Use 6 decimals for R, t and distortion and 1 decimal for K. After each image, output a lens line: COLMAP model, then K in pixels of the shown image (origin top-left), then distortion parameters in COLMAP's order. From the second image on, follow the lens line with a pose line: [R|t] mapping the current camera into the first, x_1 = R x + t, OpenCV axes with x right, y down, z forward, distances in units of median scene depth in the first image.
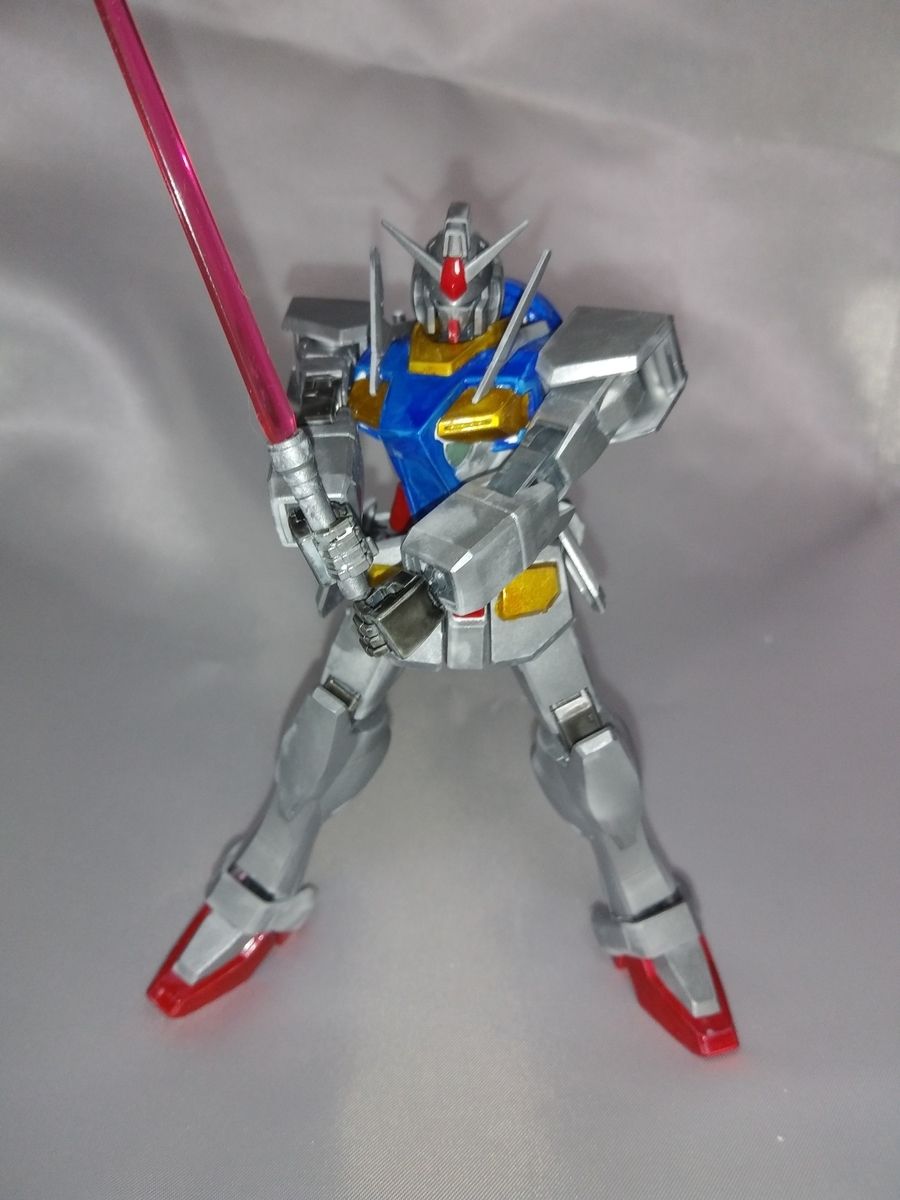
lens RADIAL K [[1091.6, 0, 450.0], [0, 1091.6, 600.0], [0, 0, 1]] dist [0.003541, 0.003421]
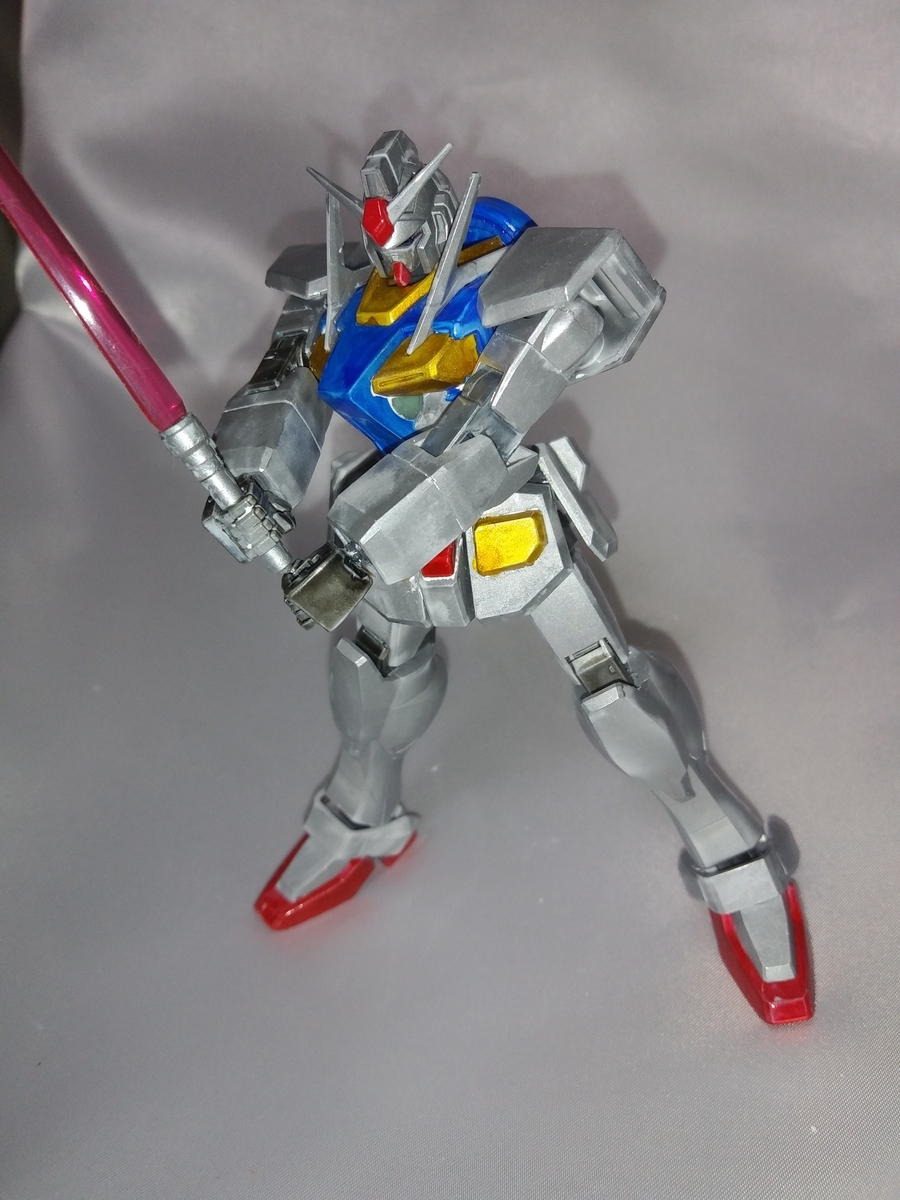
lens RADIAL K [[1091.6, 0, 450.0], [0, 1091.6, 600.0], [0, 0, 1]] dist [0.003541, 0.003421]
pose [[0.939633, -0.014569, -0.341873, 0.359636], [0.056820, 0.991866, 0.113900, -0.073032], [0.337433, -0.126450, 0.932818, 0.105842]]
